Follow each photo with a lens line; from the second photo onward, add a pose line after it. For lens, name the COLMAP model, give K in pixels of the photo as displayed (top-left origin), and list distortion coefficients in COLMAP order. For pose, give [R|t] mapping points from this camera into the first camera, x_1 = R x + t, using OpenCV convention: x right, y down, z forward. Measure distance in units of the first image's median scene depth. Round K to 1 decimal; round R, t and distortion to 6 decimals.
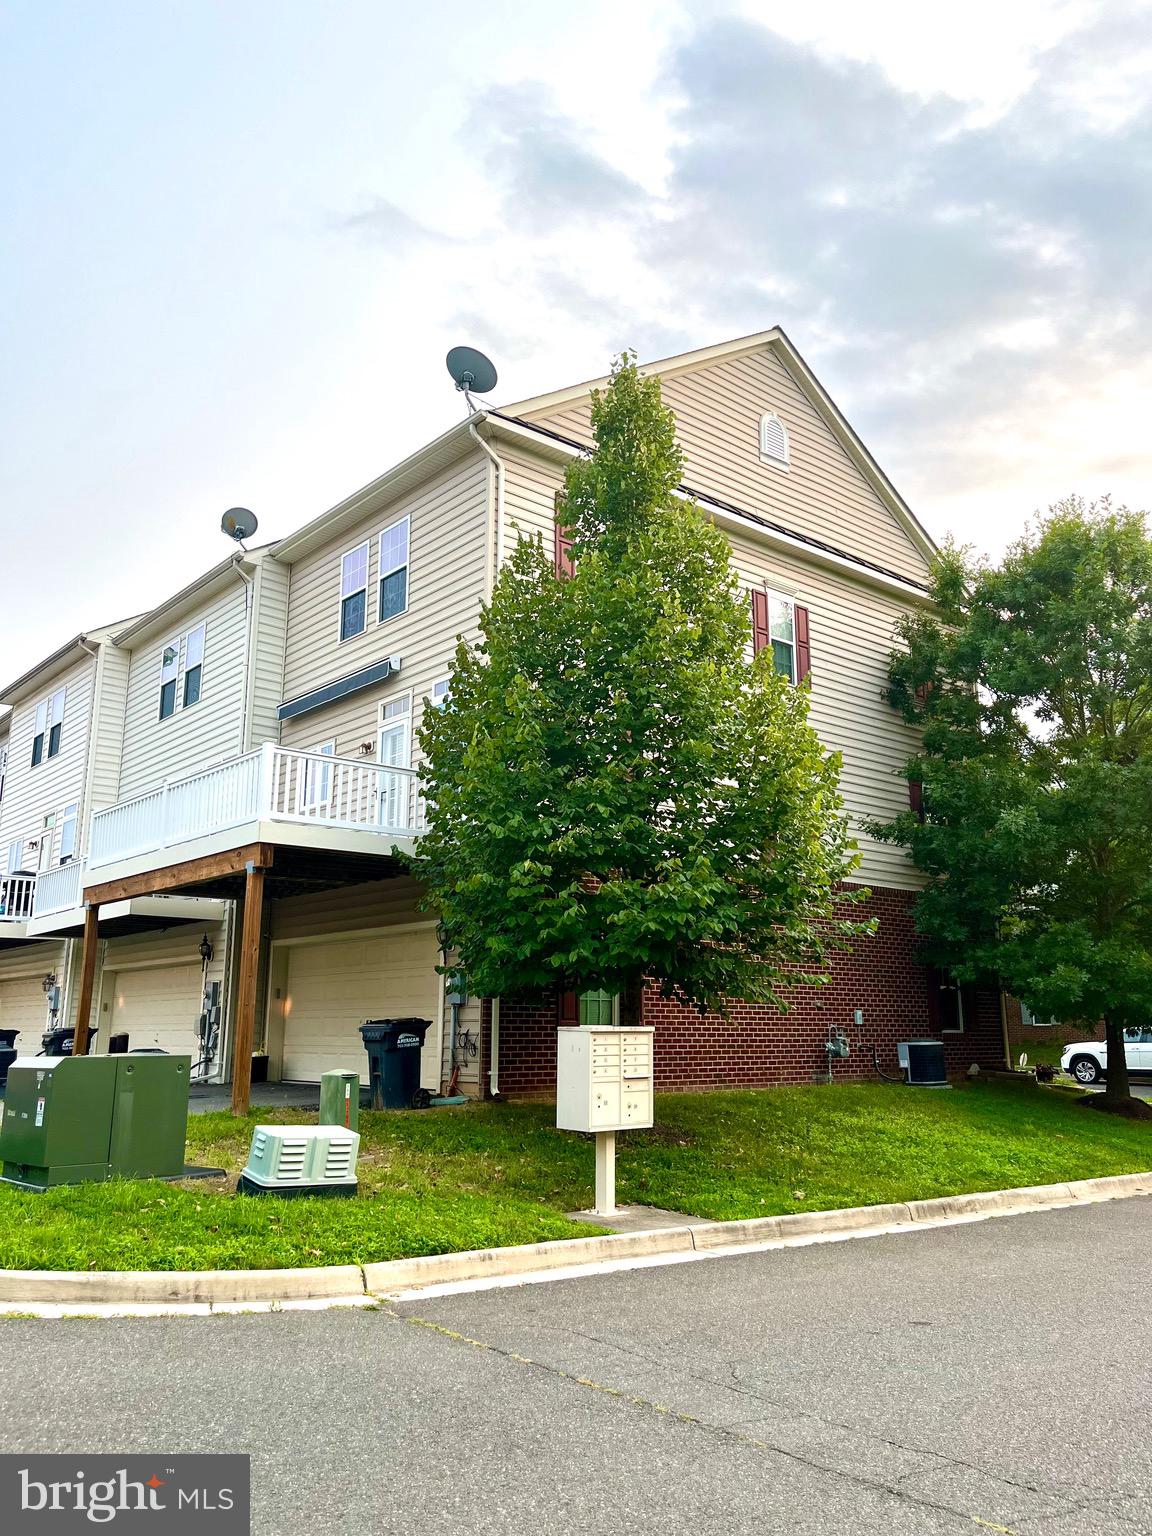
lens RADIAL K [[1165.7, 0, 563.7], [0, 1165.7, 765.5], [0, 0, 1]] dist [0.059065, -0.068872]
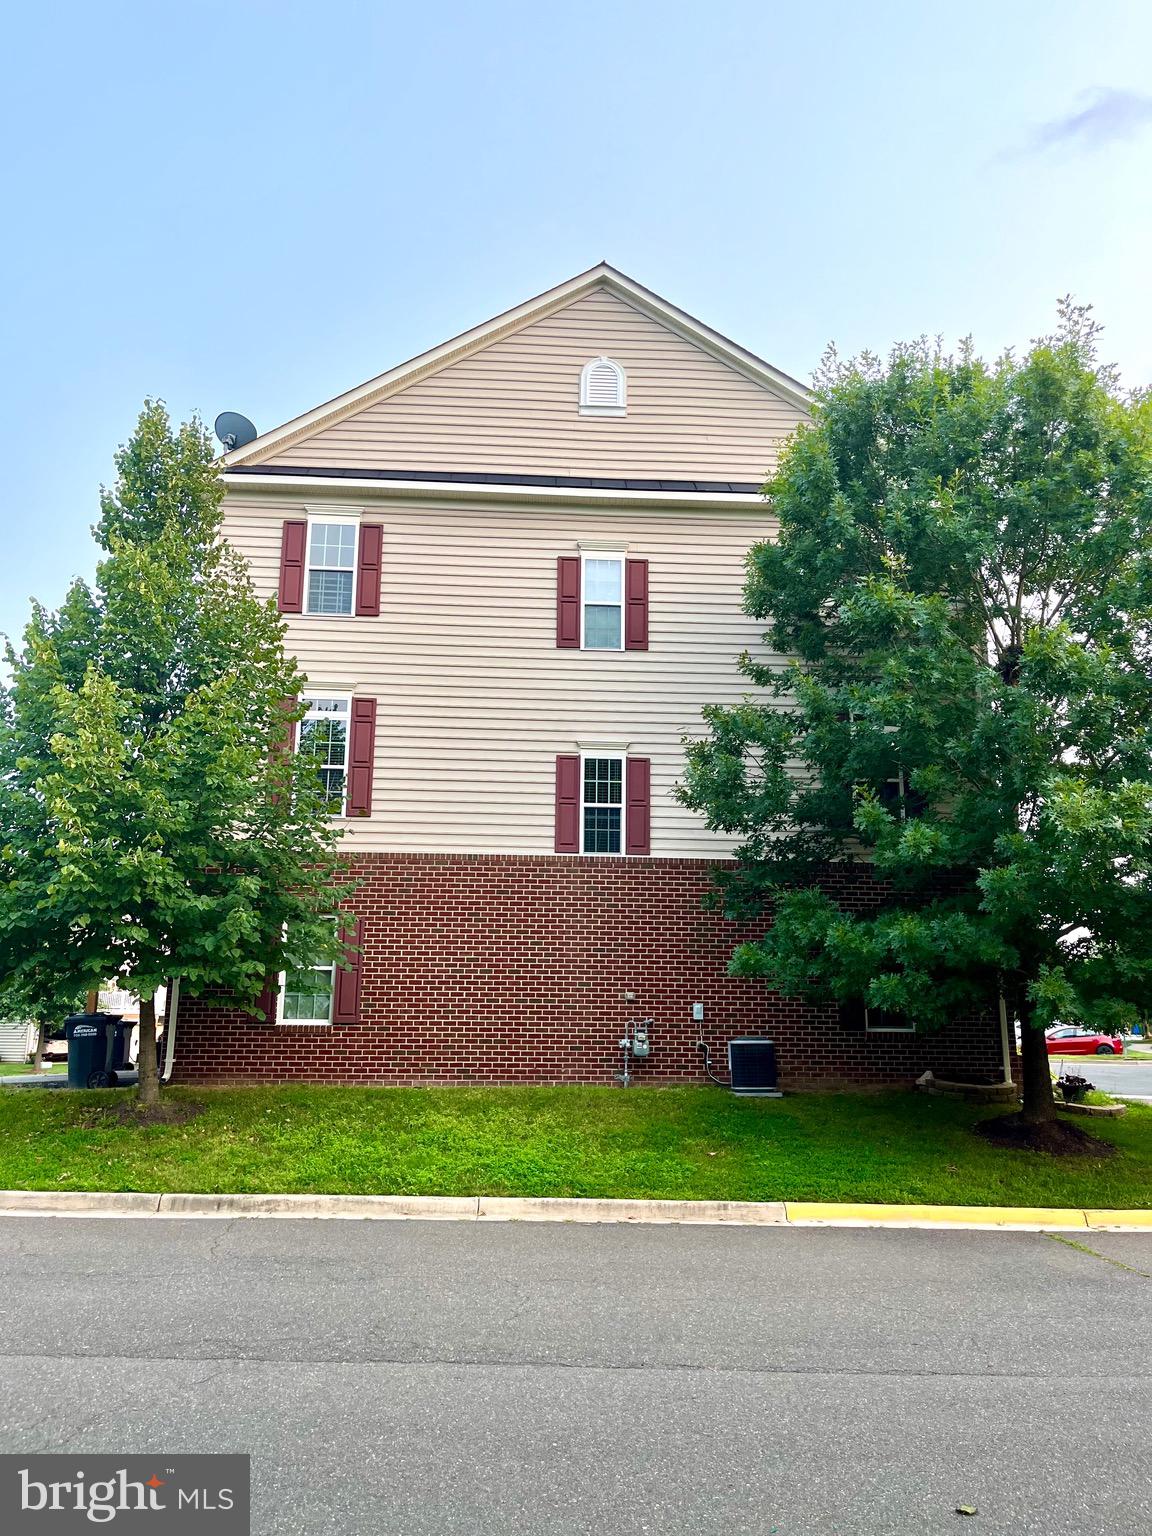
lens RADIAL K [[1165.7, 0, 576.4], [0, 1165.7, 774.7], [0, 0, 1]] dist [0.059065, -0.068872]
pose [[0.796155, -0.119730, -0.593129, 0.684584], [0.123706, 0.991731, -0.034141, 0.054462], [0.592312, -0.046192, 0.804383, 0.237316]]
